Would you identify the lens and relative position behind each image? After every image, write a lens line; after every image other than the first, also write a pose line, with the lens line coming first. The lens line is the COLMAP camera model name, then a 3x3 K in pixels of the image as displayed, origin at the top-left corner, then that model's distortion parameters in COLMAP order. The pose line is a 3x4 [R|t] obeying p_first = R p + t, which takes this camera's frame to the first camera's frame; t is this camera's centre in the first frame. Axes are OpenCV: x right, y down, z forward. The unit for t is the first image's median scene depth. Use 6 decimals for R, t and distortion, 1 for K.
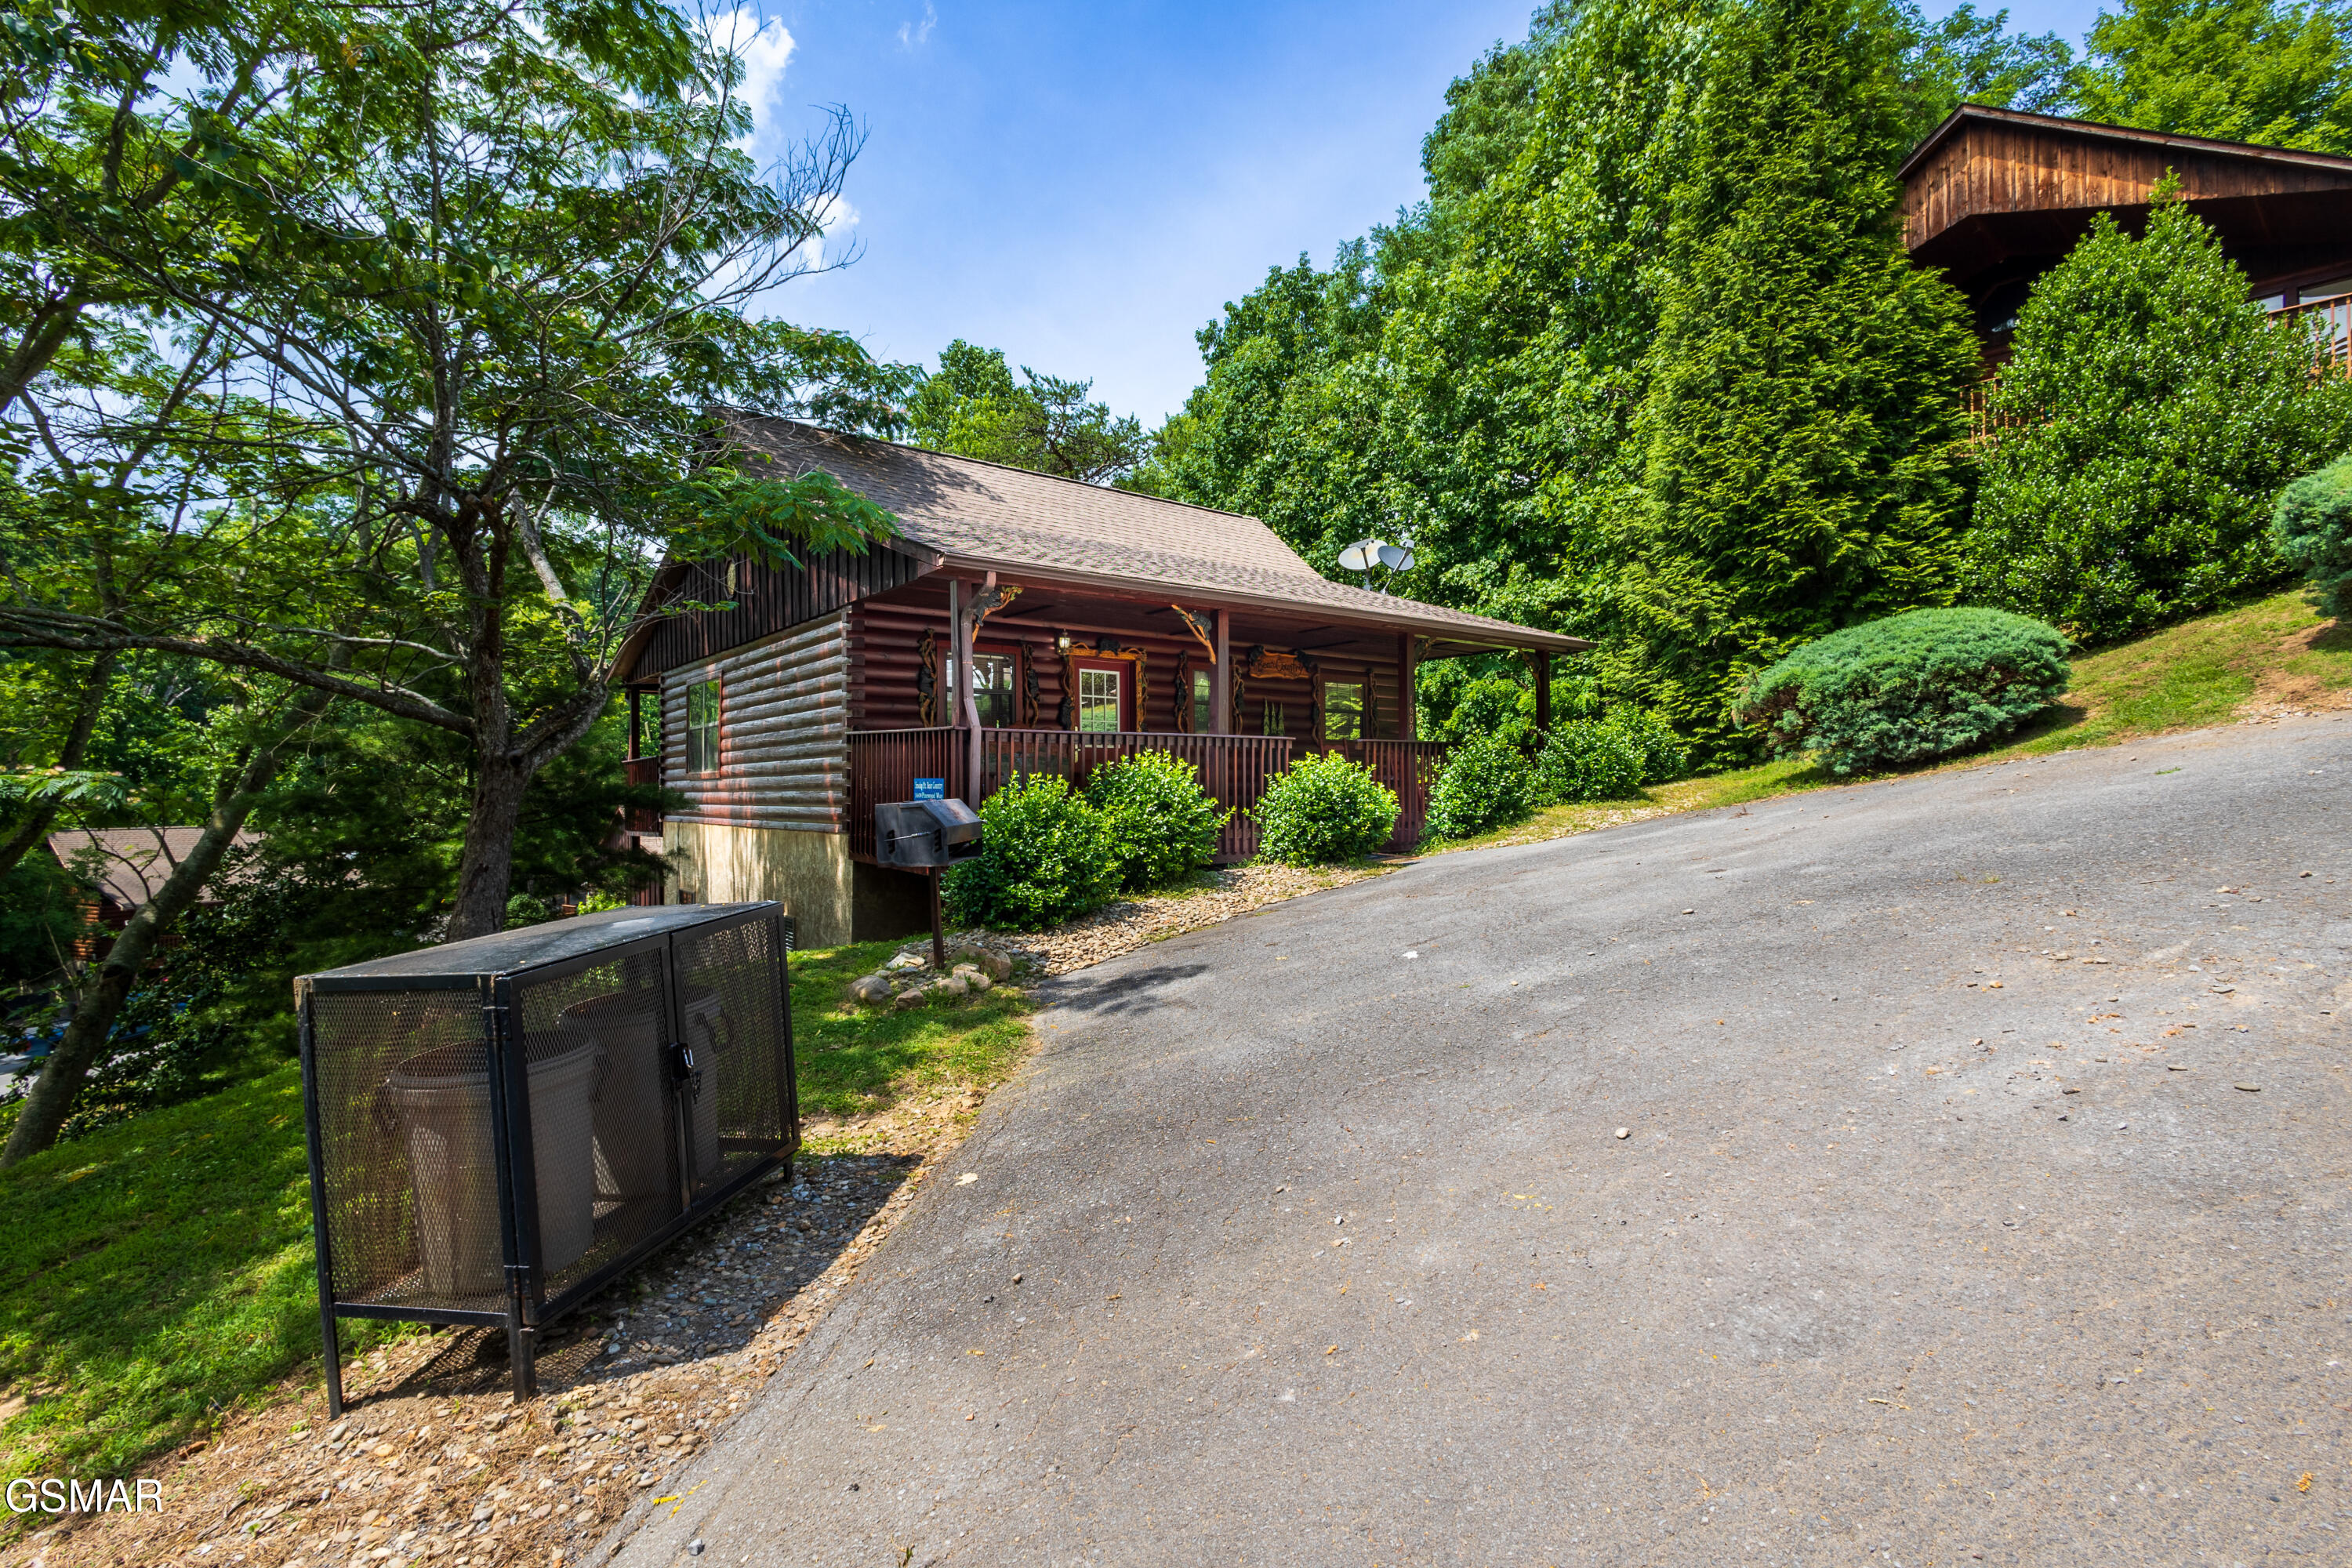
lens RADIAL K [[1025.2, 0, 1157.4], [0, 1025.2, 780.7], [0, 0, 1]] dist [0.000646, 0.000165]
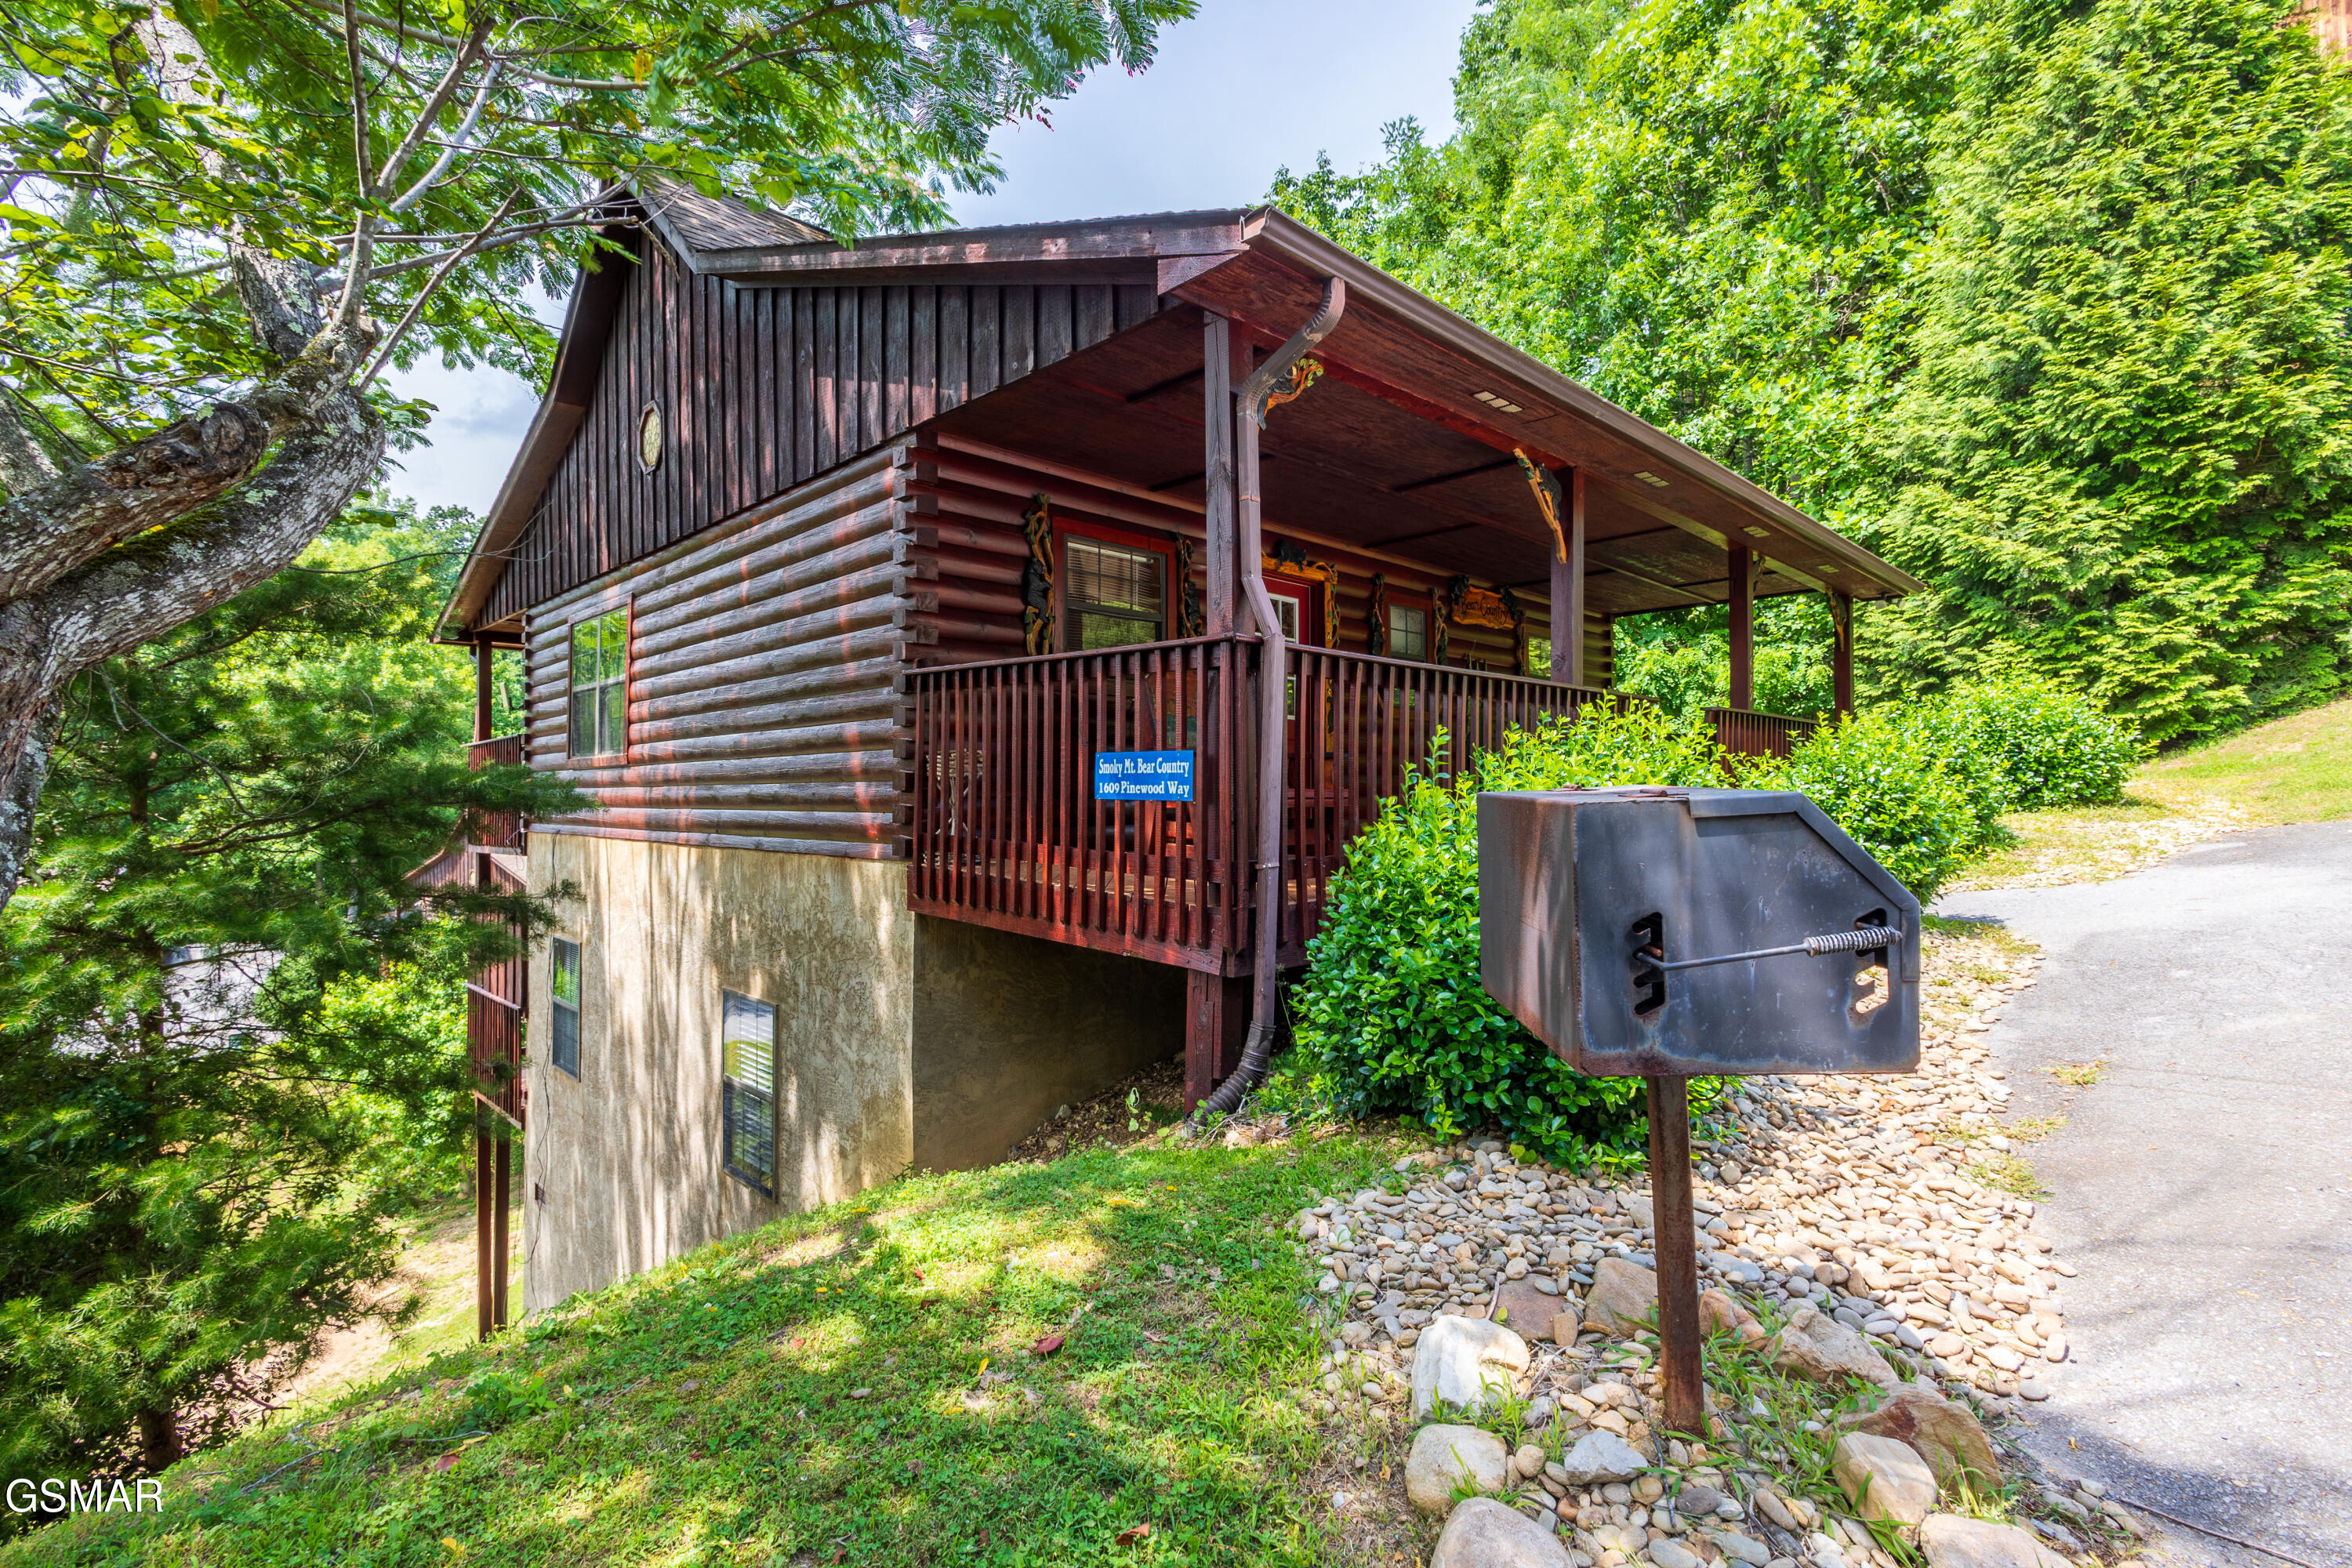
lens RADIAL K [[1079.1, 0, 1177.4], [0, 1079.1, 789.8], [0, 0, 1]] dist [0.001438, -0.002639]
pose [[0.994997, 0.006361, 0.099705, -0.170212], [-0.006792, 0.999969, 0.003983, 0.008488], [-0.099676, -0.004641, 0.995009, 0.333219]]
